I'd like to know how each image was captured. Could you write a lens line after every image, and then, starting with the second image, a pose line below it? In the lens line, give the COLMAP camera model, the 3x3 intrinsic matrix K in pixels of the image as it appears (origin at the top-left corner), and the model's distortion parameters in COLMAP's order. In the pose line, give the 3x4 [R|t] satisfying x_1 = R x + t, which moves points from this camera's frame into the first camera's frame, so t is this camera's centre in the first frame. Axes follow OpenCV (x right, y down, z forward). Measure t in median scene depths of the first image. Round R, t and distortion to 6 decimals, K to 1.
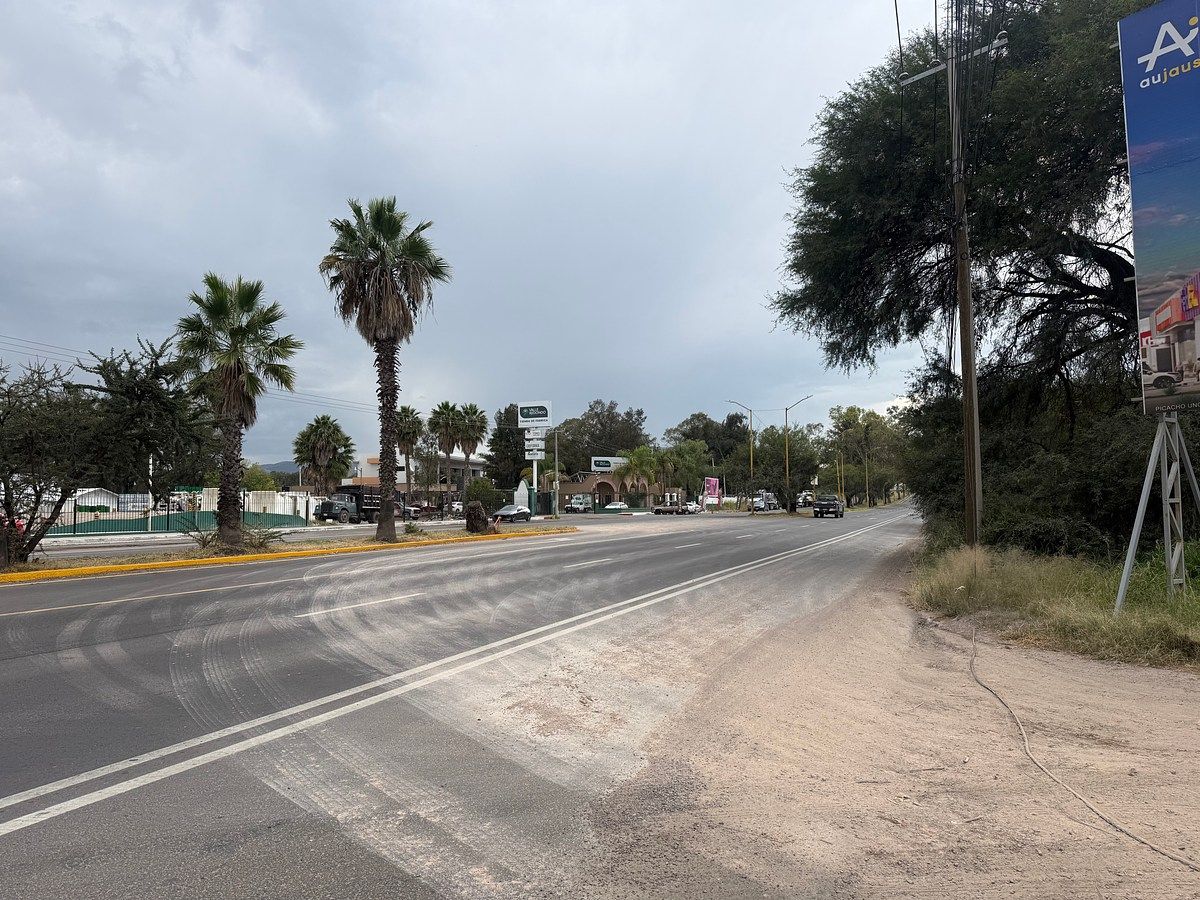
lens RADIAL K [[830.0, 0, 598.9], [0, 830.0, 466.6], [0, 0, 1]] dist [0.072808, -0.104519]
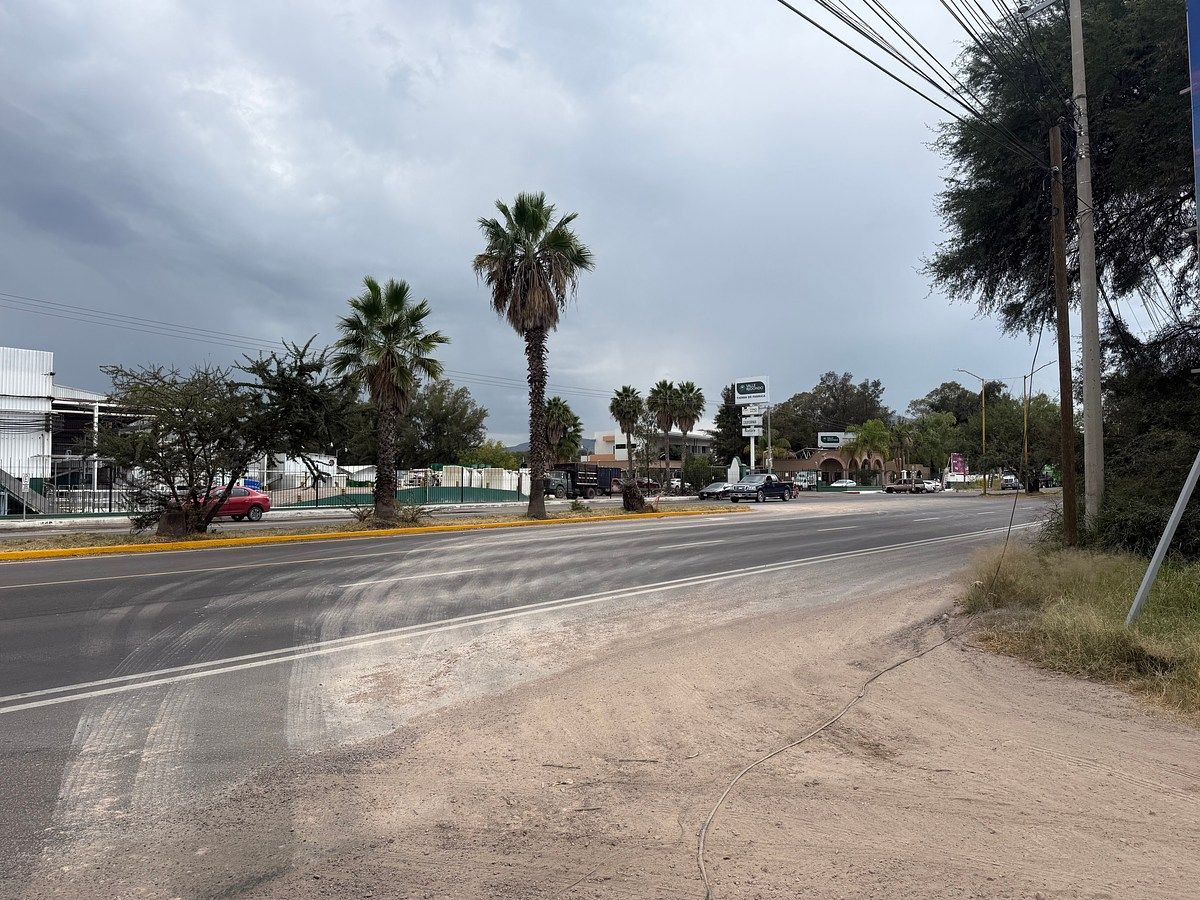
lens RADIAL K [[834.3, 0, 606.8], [0, 834.3, 448.2], [0, 0, 1]] dist [0.077785, -0.090239]
pose [[0.959839, -0.007116, -0.280461, 0.128599], [0.009019, 0.999944, 0.005497, -0.004567], [0.280406, -0.007805, 0.959850, 0.003159]]
